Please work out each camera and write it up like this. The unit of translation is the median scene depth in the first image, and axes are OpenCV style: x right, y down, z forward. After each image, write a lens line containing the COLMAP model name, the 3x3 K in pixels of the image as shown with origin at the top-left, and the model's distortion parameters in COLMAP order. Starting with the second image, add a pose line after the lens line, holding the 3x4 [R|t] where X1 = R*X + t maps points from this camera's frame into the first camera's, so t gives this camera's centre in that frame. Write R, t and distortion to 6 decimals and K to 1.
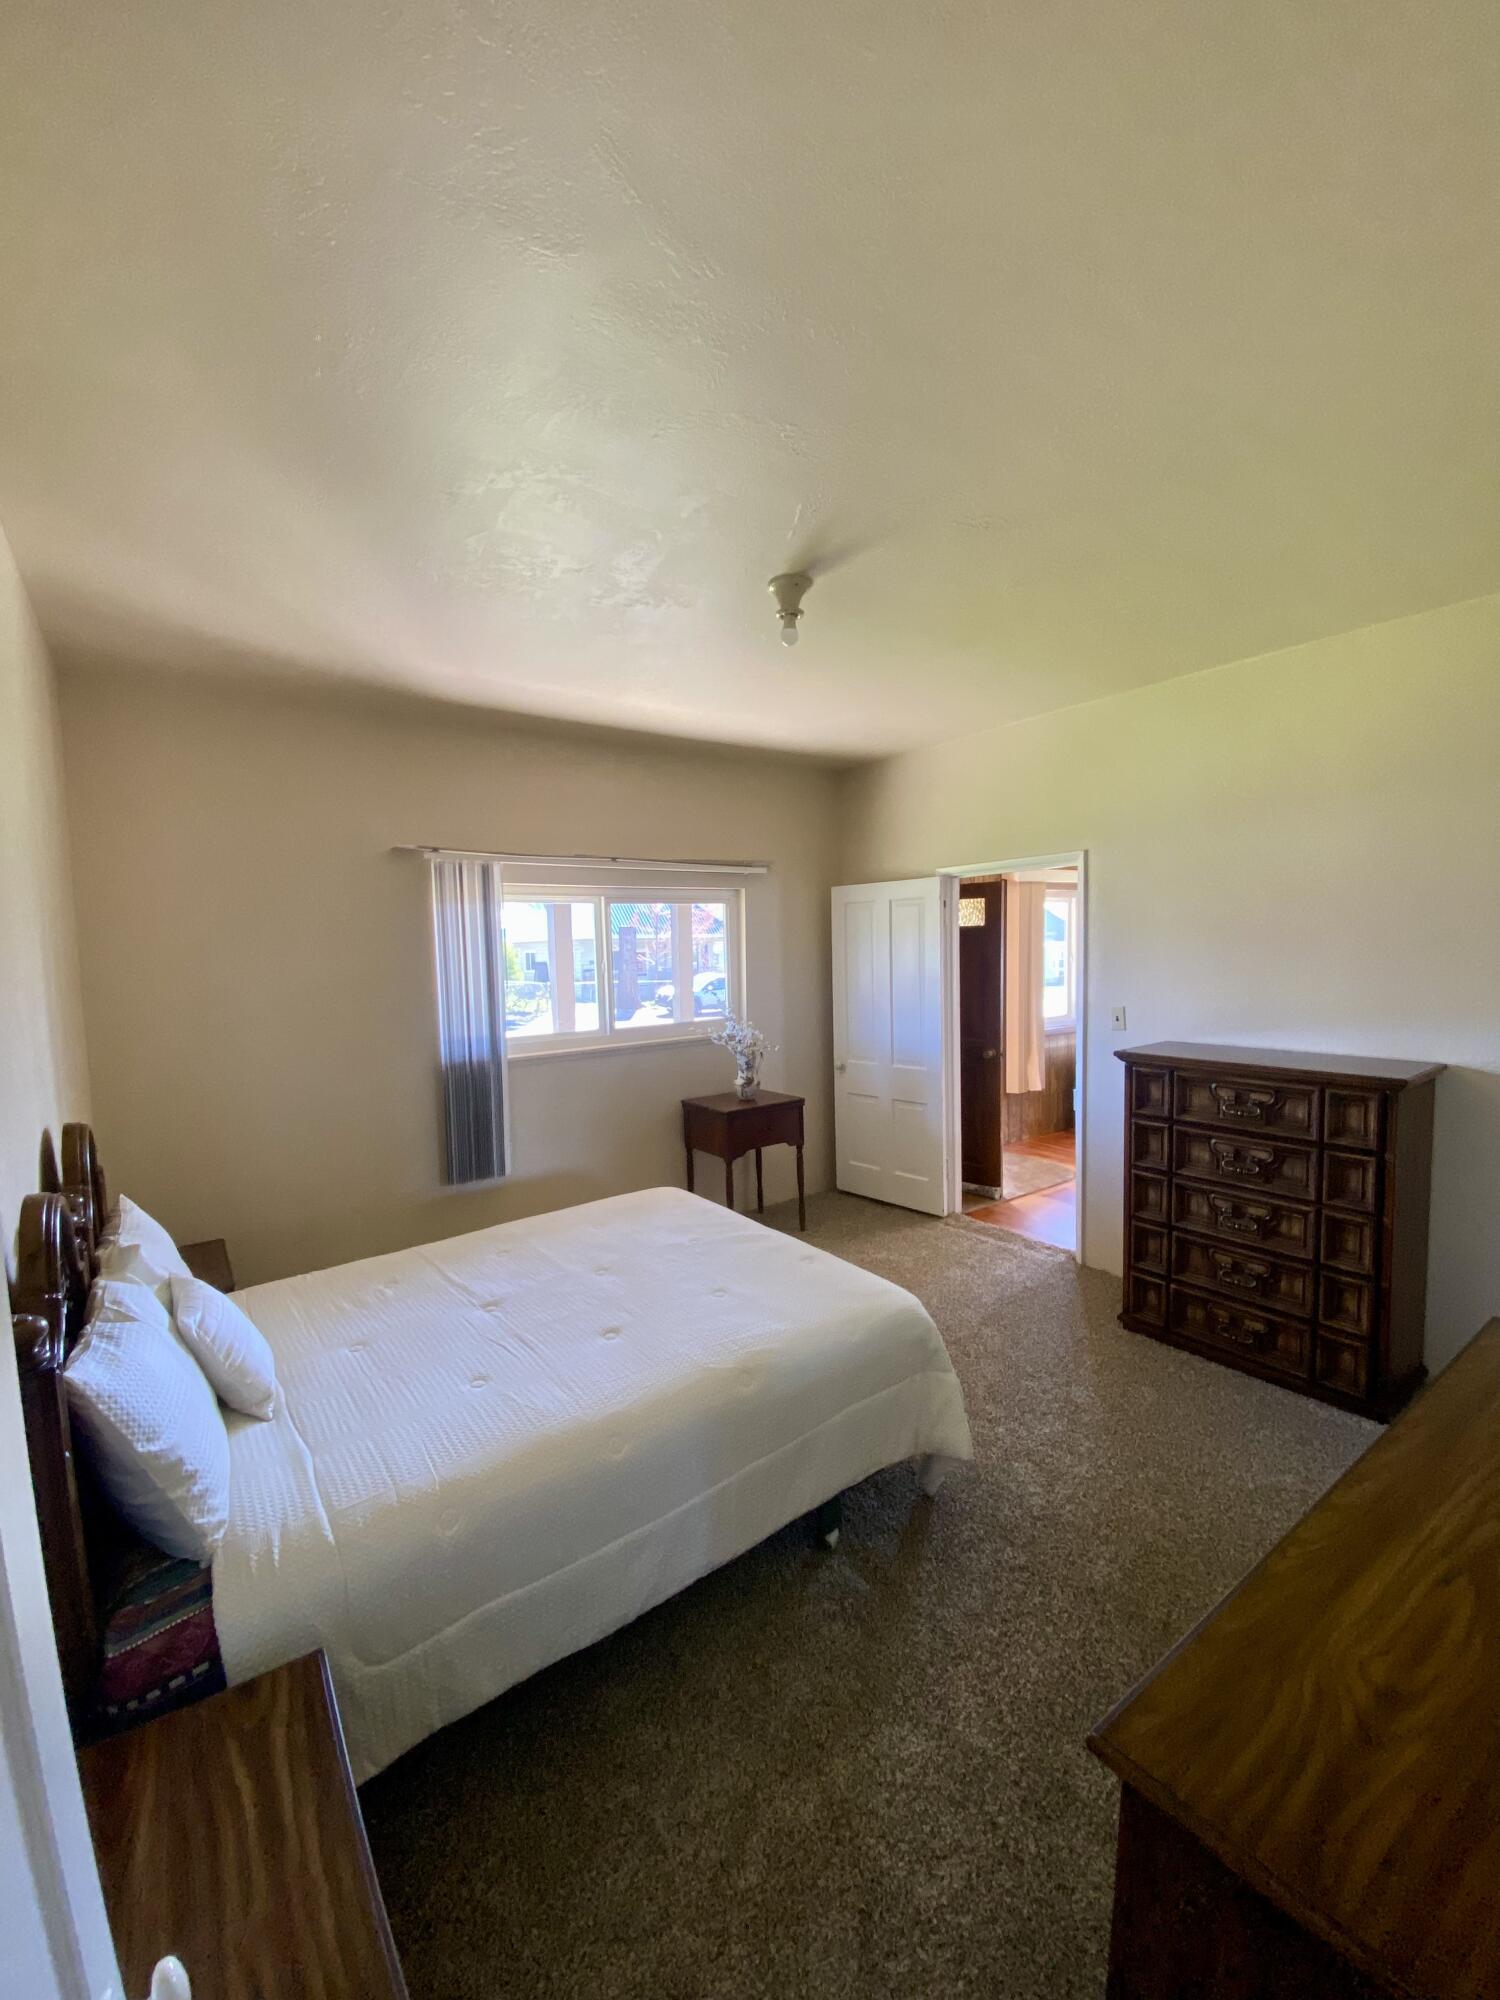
lens RADIAL K [[806.4, 0, 755.3], [0, 806.4, 976.9], [0, 0, 1]] dist [0.003778, -0.009618]
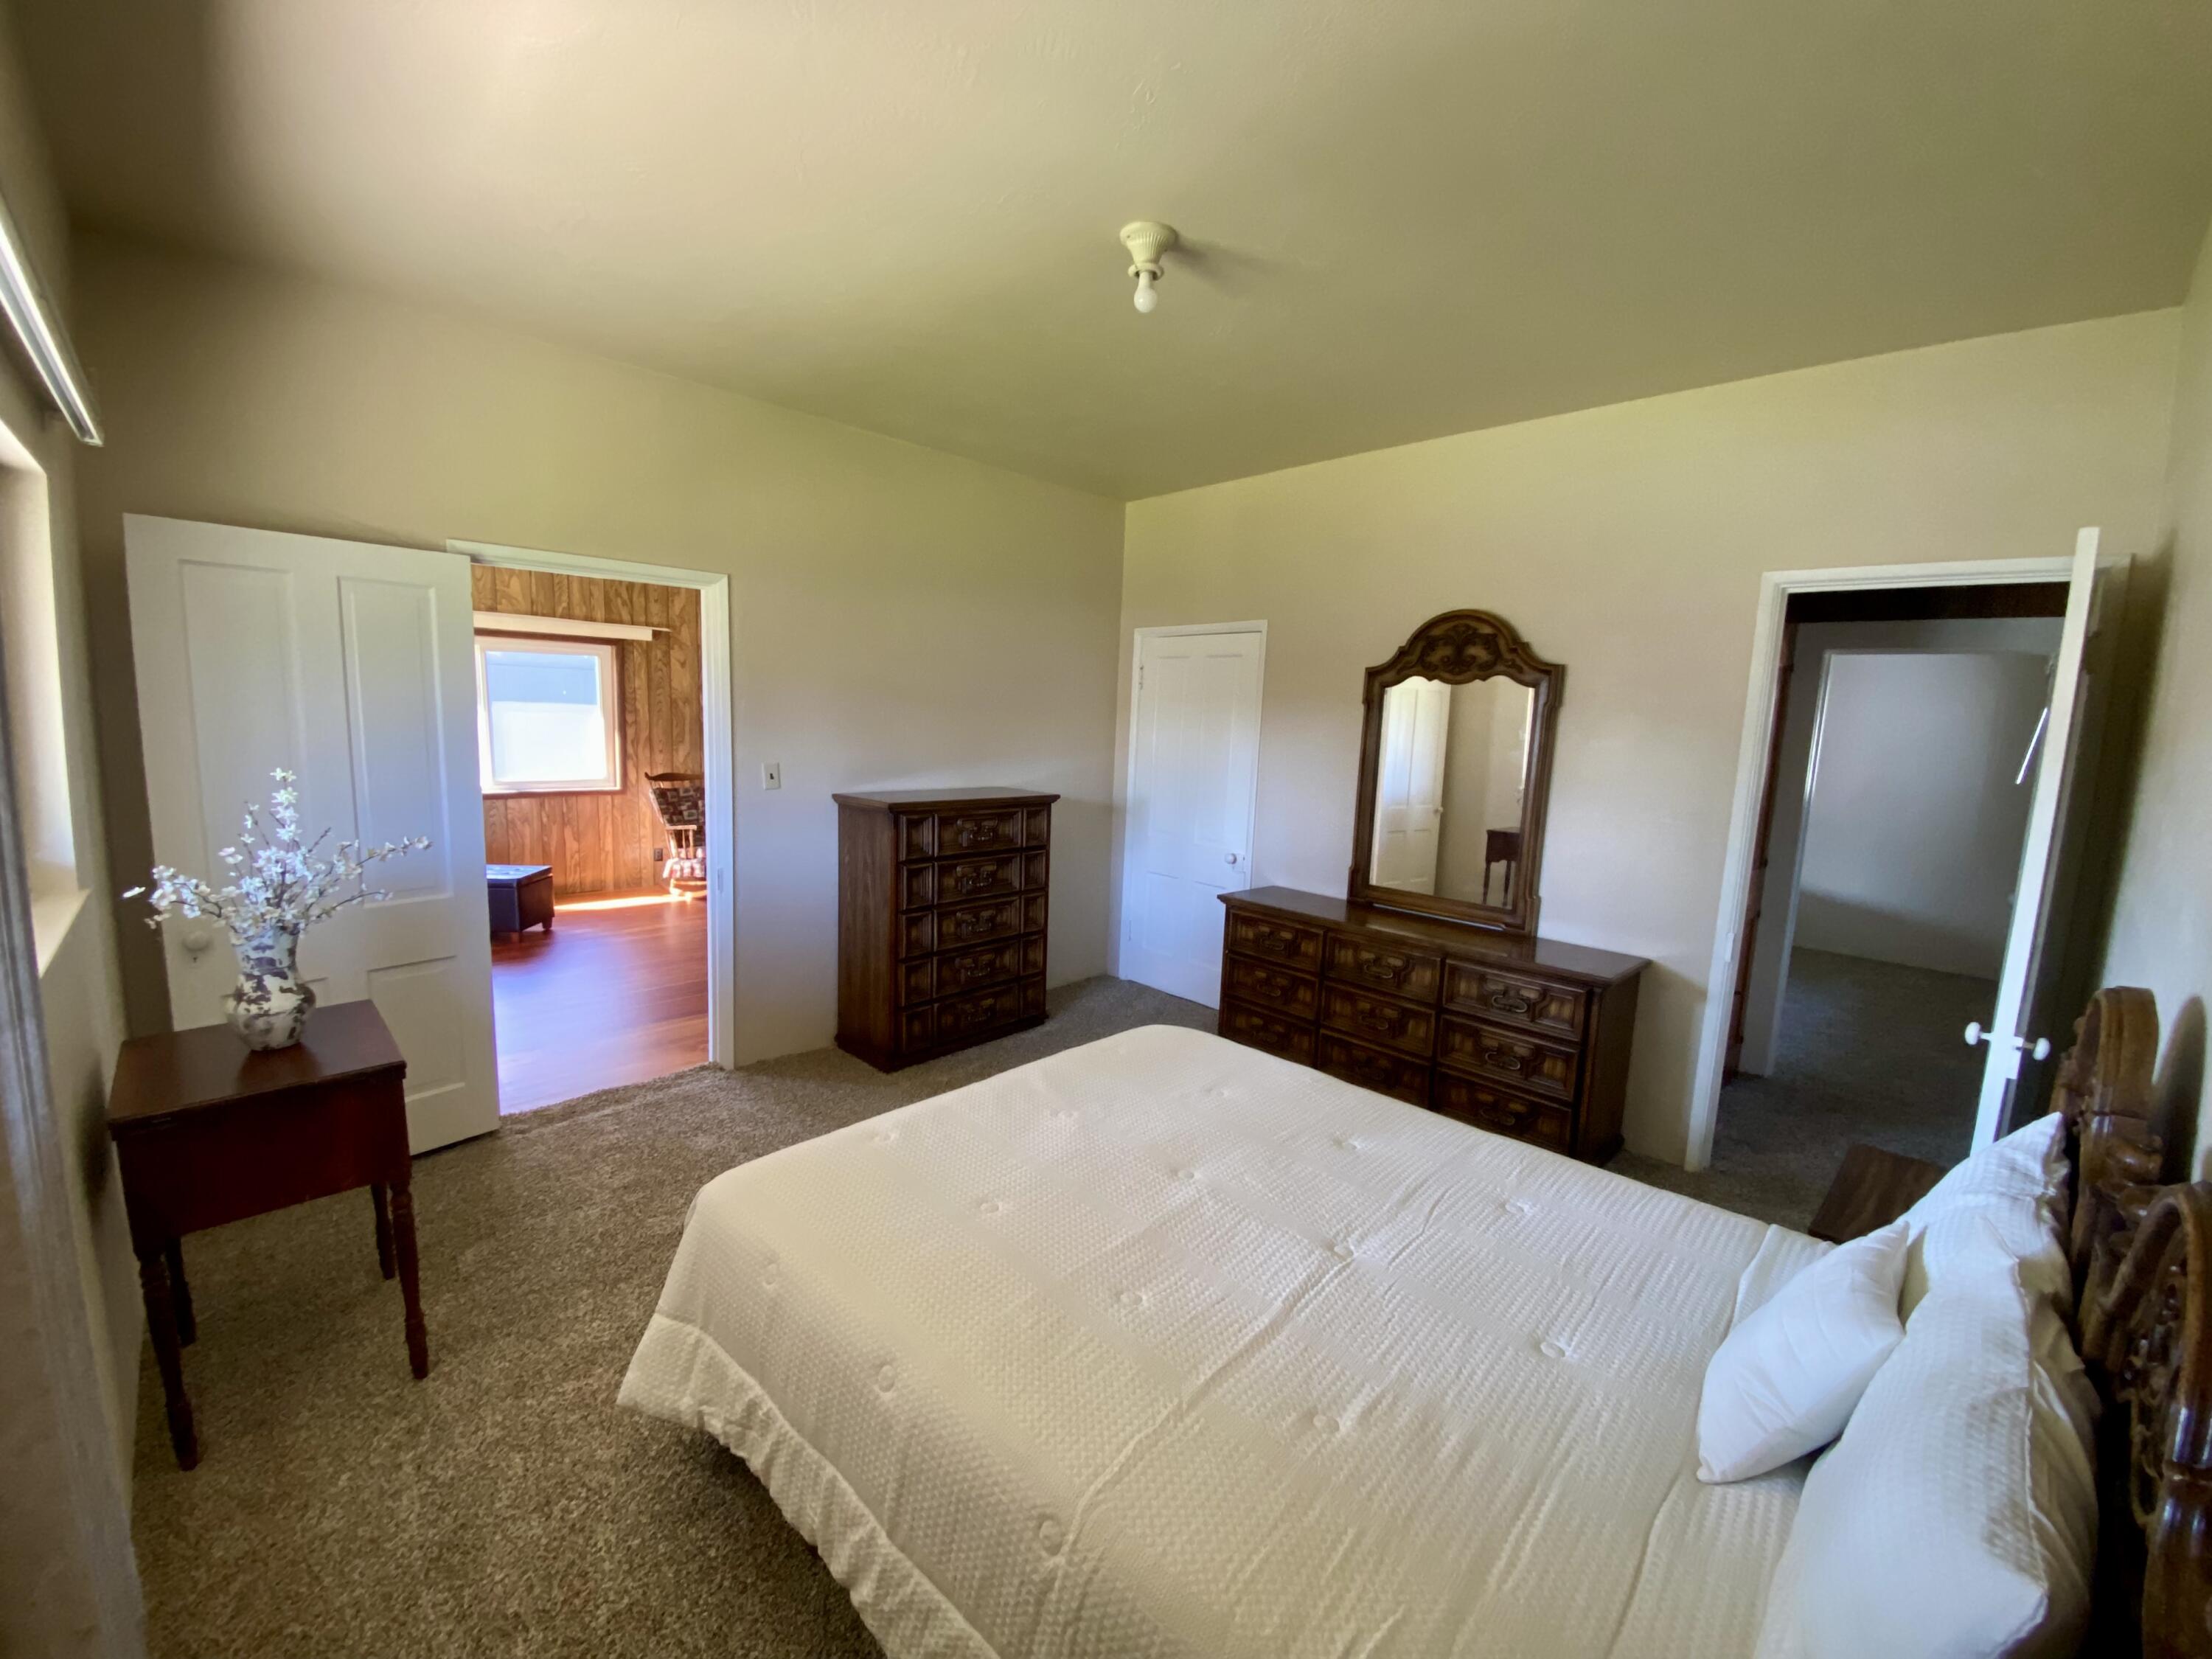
lens RADIAL K [[891.9, 0, 1111.8], [0, 891.9, 838.7], [0, 0, 1]] dist [0.003778, -0.009618]
pose [[-0.155051, -0.127920, 0.979589, -0.713304], [0.011335, 0.991286, 0.131241, -0.005959], [-0.987841, 0.031453, -0.152250, 0.957712]]
